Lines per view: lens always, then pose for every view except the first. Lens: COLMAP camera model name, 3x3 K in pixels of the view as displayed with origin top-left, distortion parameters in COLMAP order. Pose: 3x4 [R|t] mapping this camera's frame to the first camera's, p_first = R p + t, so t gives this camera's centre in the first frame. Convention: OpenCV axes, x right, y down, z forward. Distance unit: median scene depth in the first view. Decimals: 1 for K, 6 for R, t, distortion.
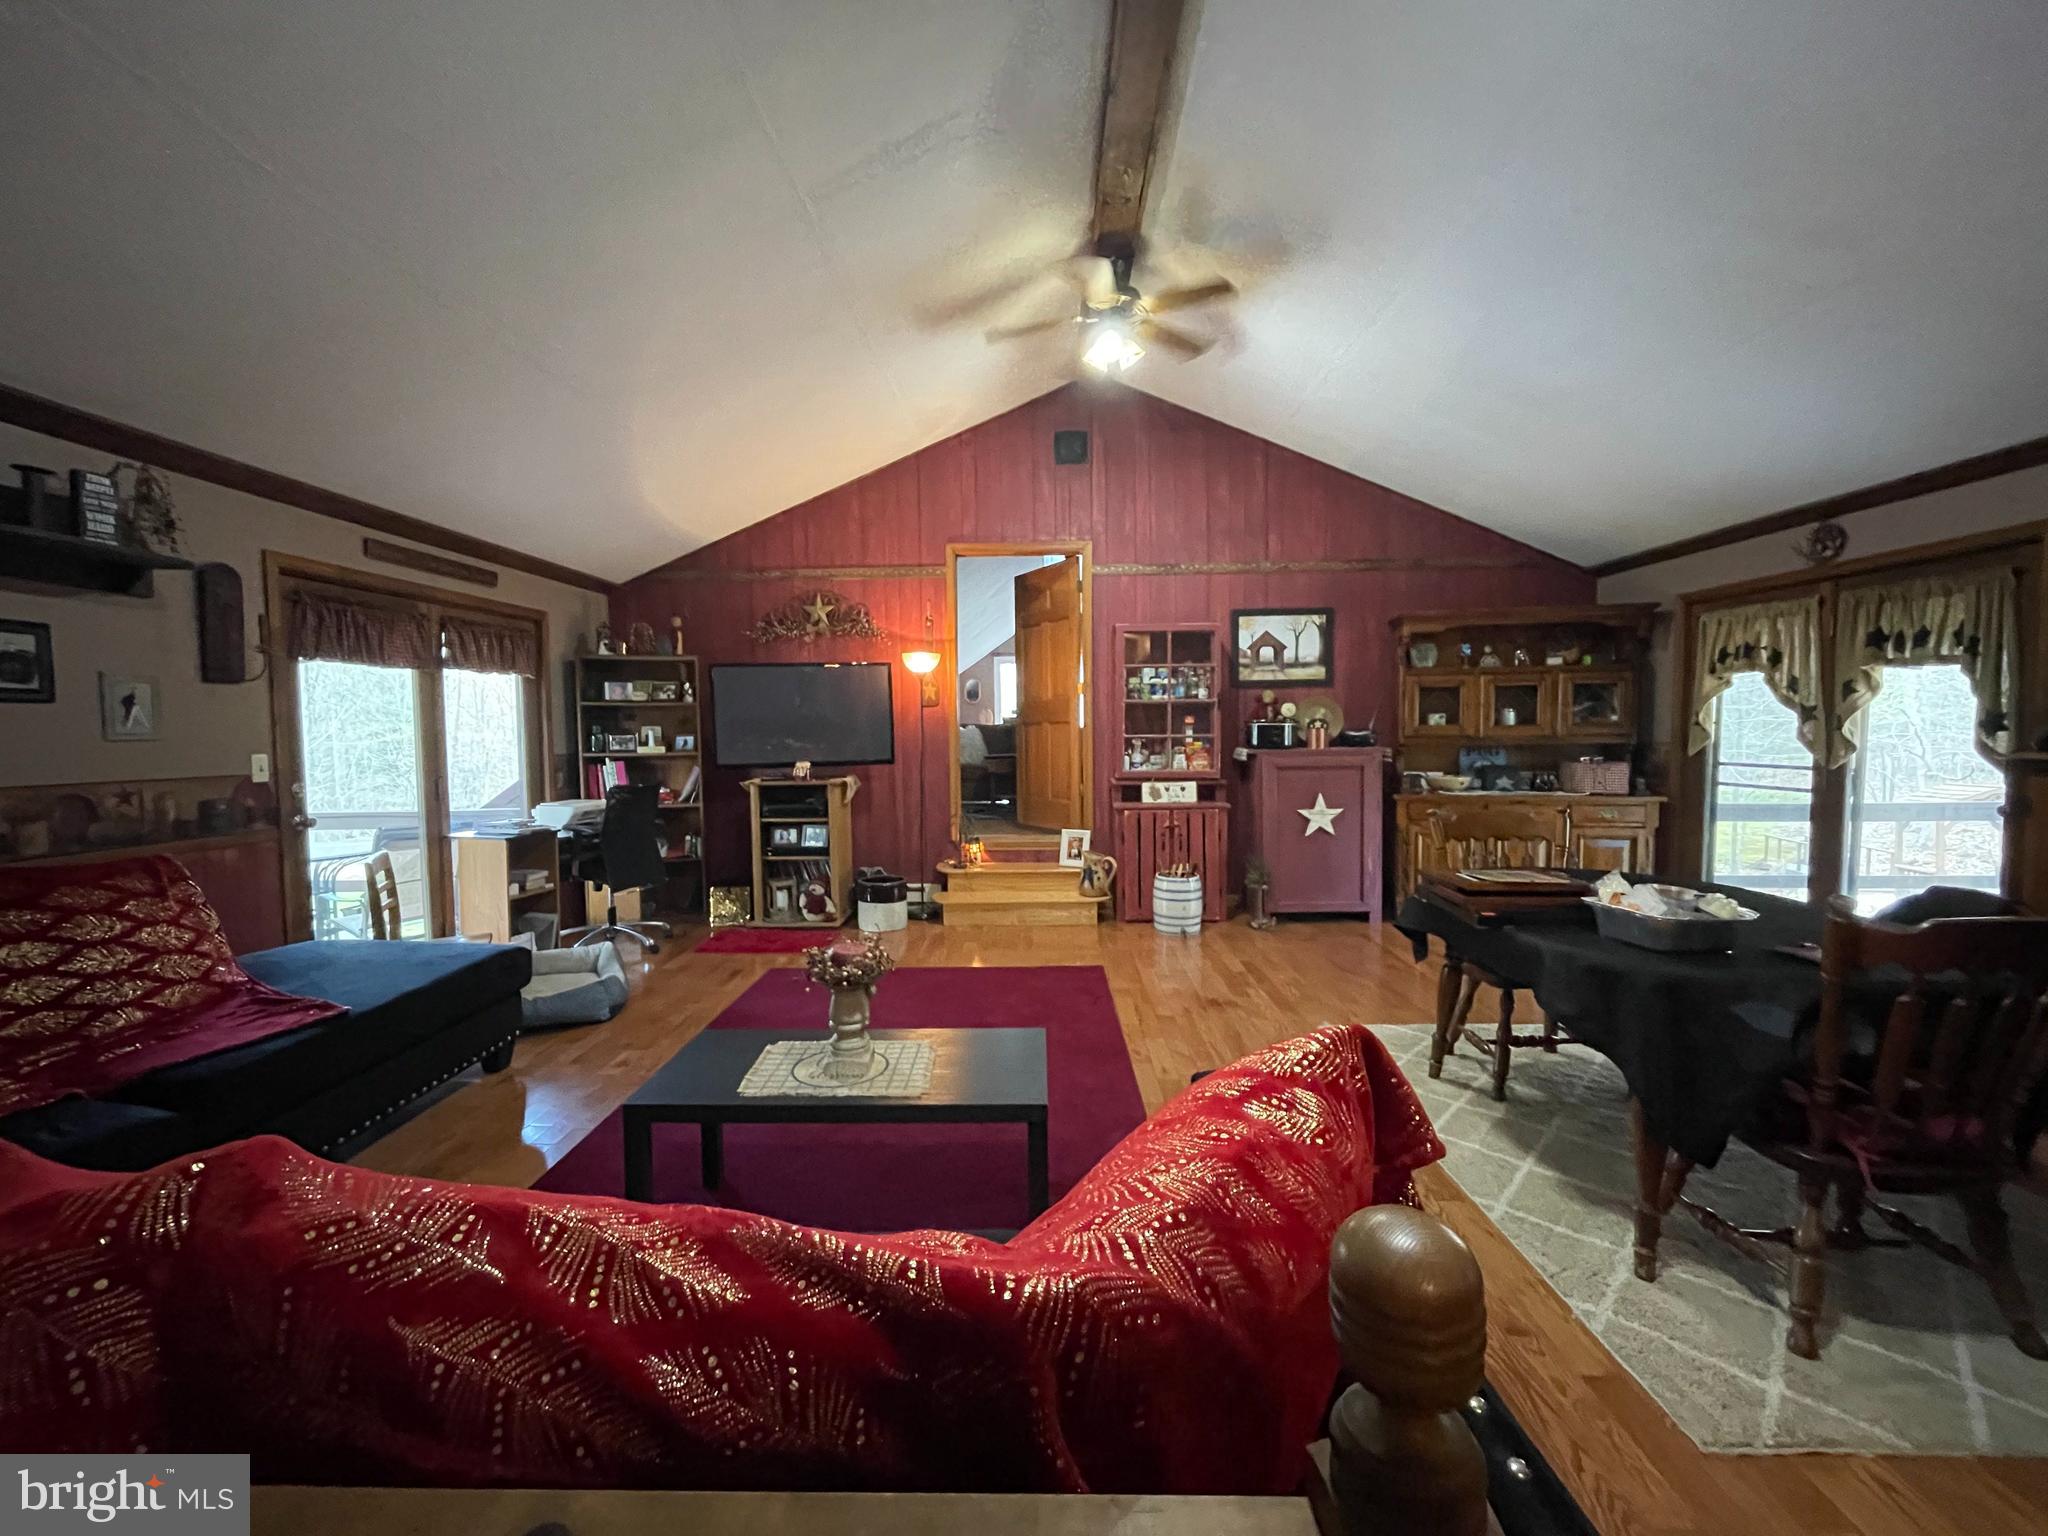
lens RADIAL K [[830.8, 0, 1018.2], [0, 830.8, 770.3], [0, 0, 1]] dist [-0.002274, 0.000431]
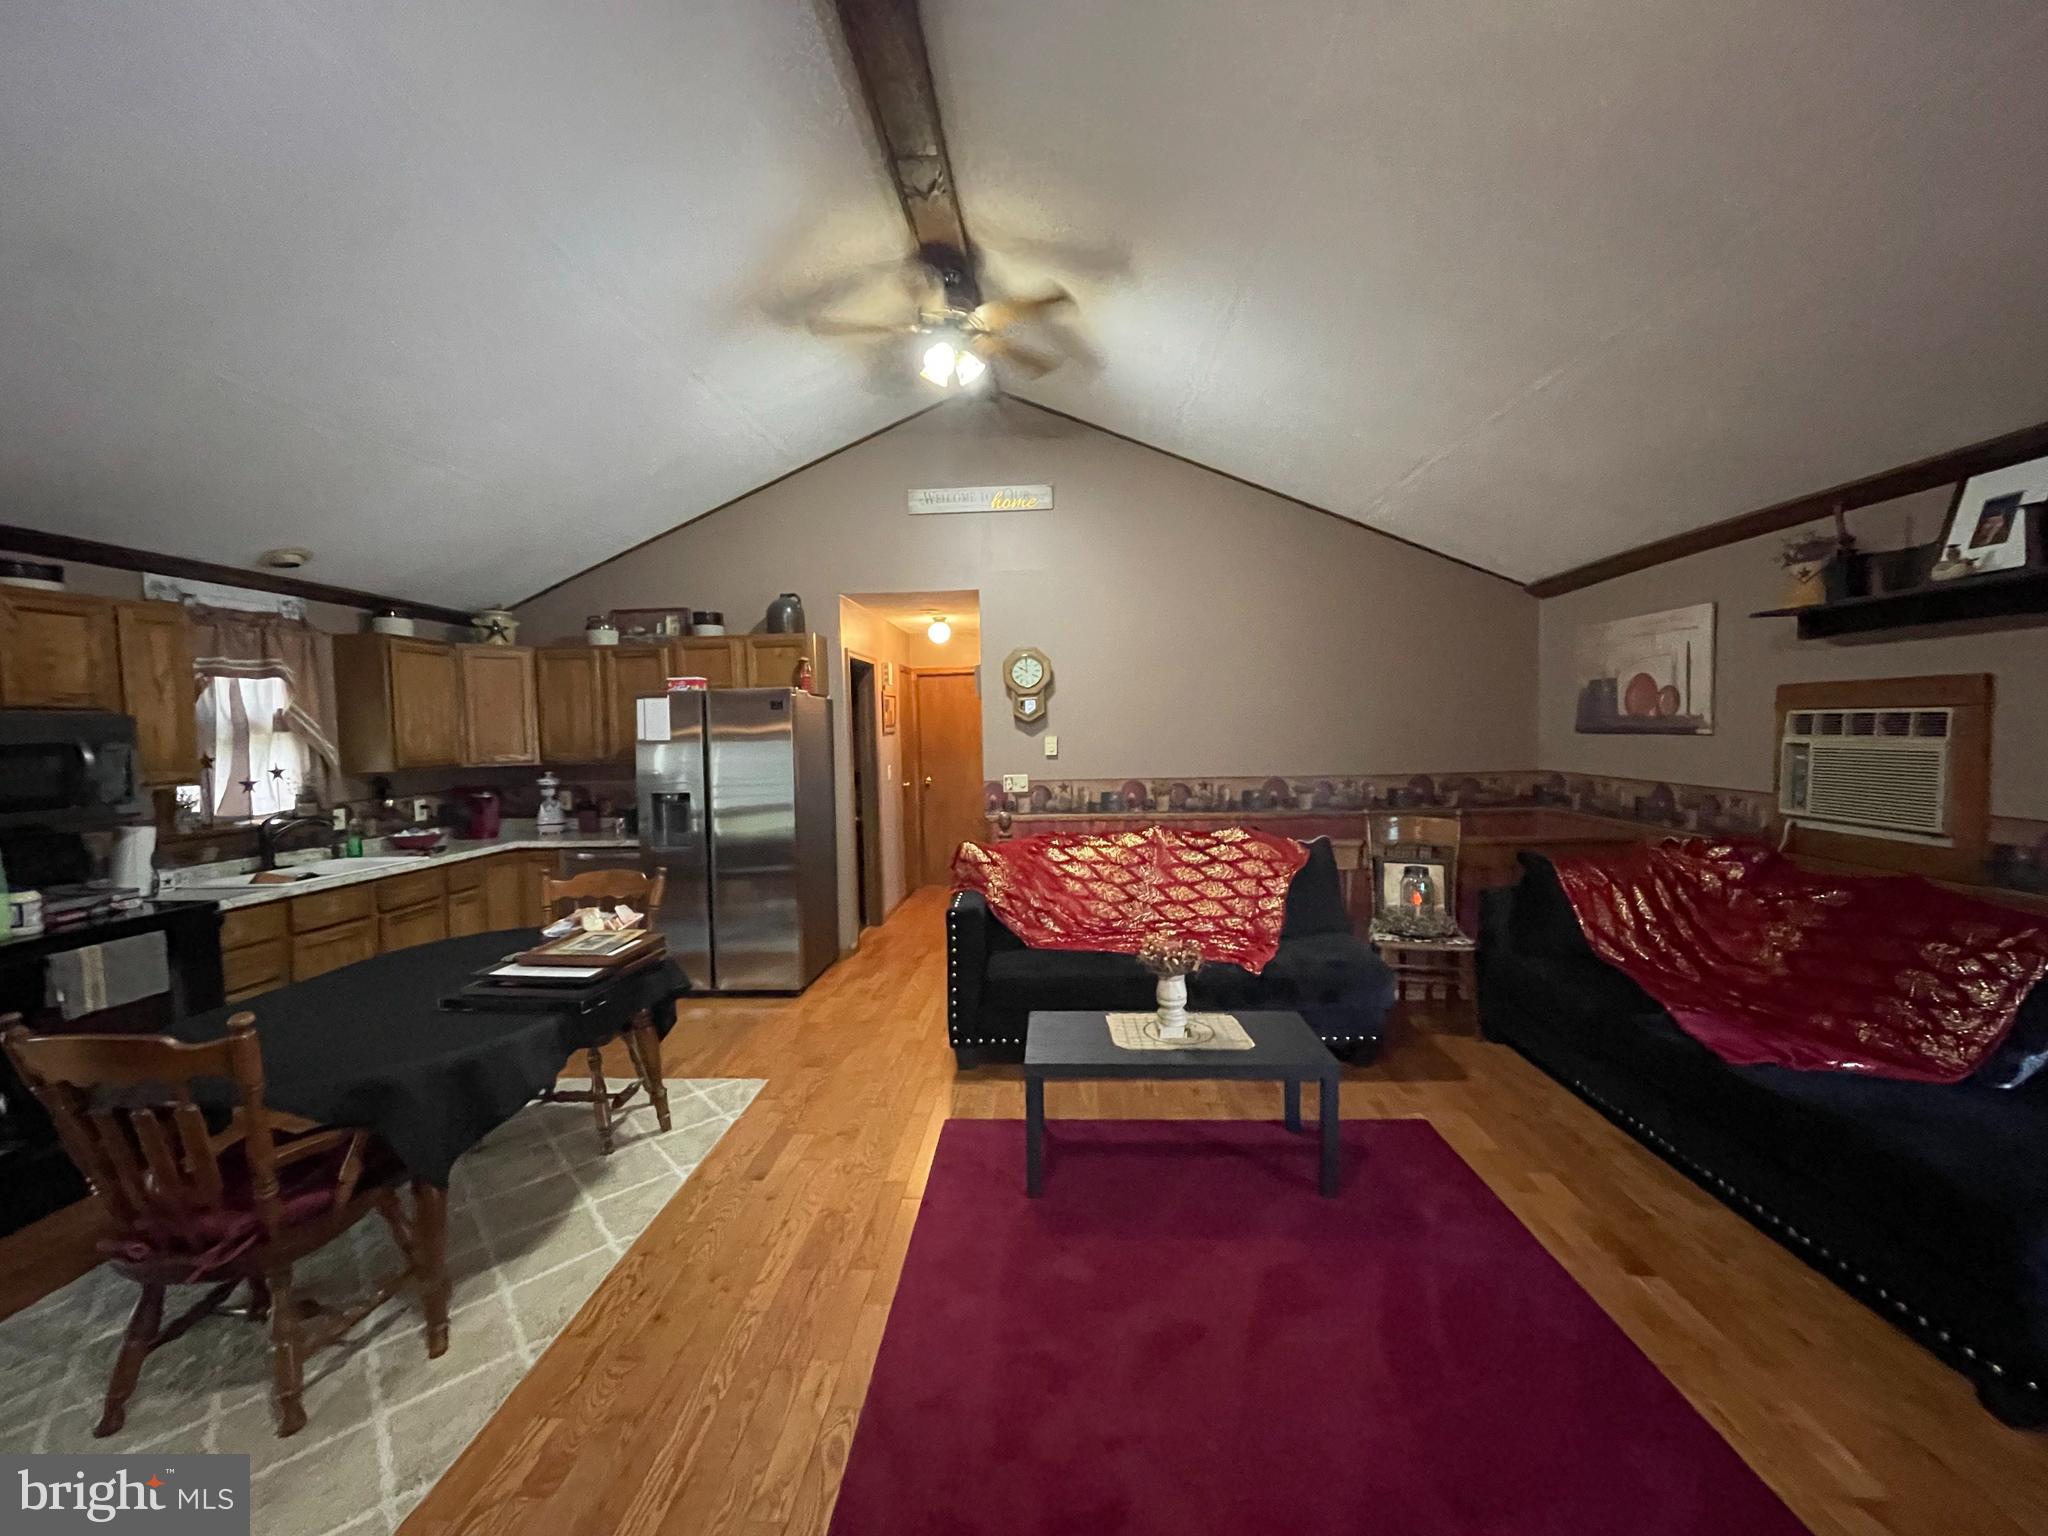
lens RADIAL K [[830.8, 0, 1018.9], [0, 830.8, 764.8], [0, 0, 1]] dist [-0.002274, 0.000431]
pose [[-0.999168, 0.031613, 0.025776, -0.000797], [0.034025, 0.994483, 0.099227, -0.119195], [-0.022497, 0.100022, -0.994731, 1.244371]]
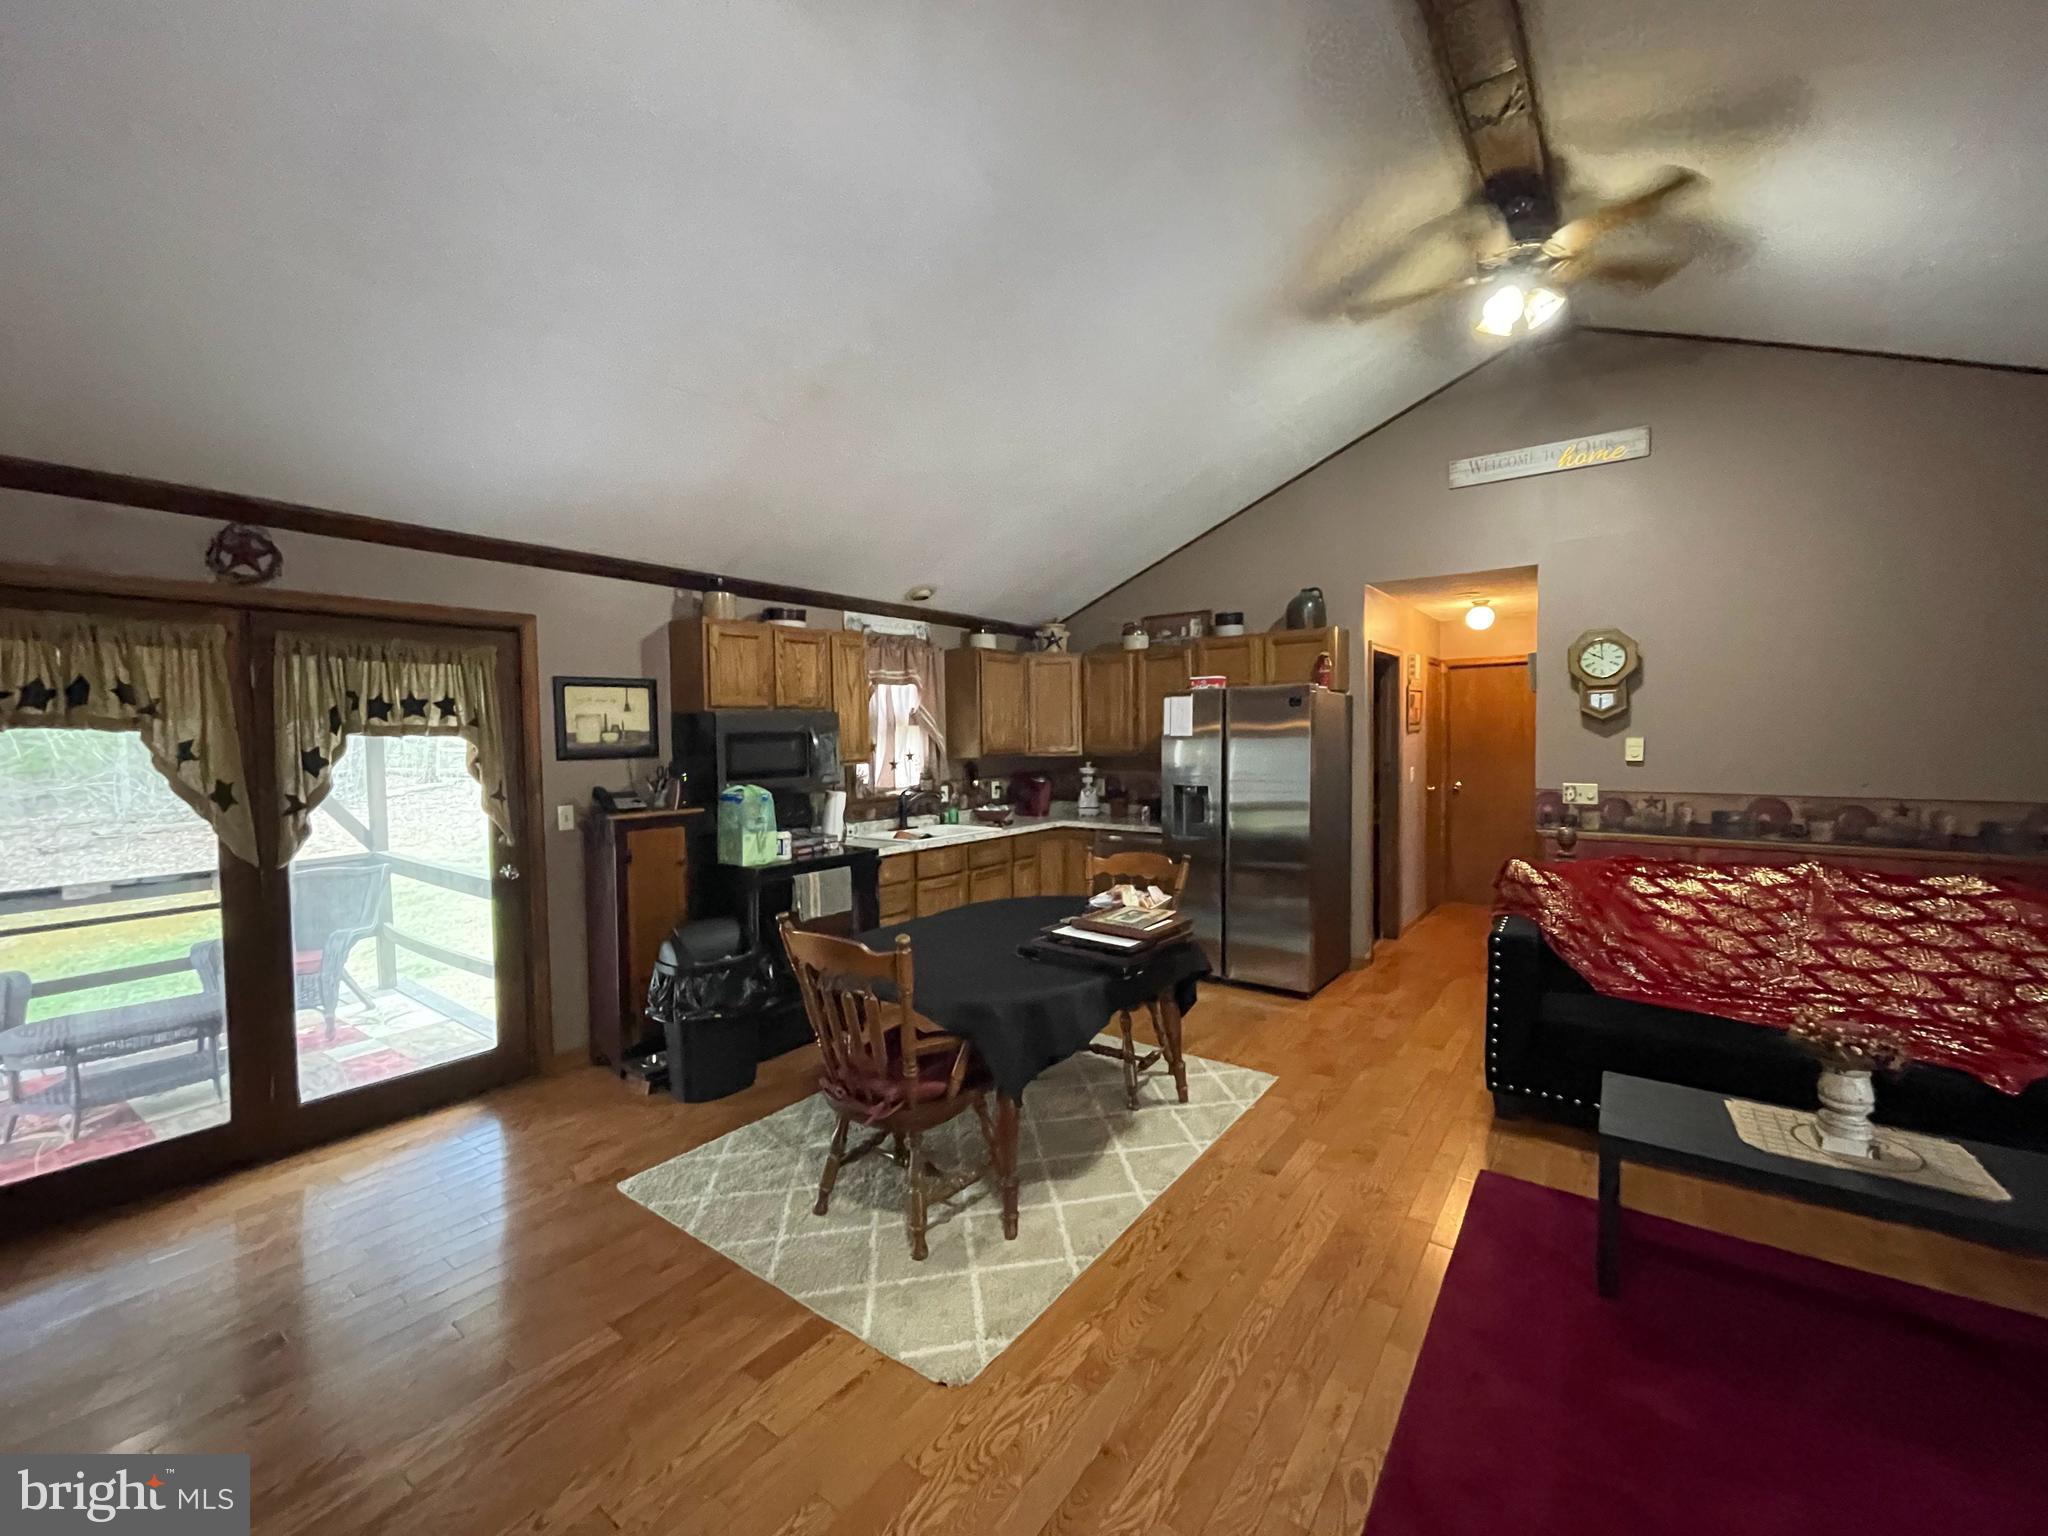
lens RADIAL K [[830.8, 0, 1020.4], [0, 830.8, 764.8], [0, 0, 1]] dist [-0.002274, 0.000431]
pose [[-0.820668, -0.001693, 0.571403, 0.021077], [0.051328, 0.995735, 0.076669, -0.119479], [-0.569095, 0.092248, -0.817081, 1.251609]]
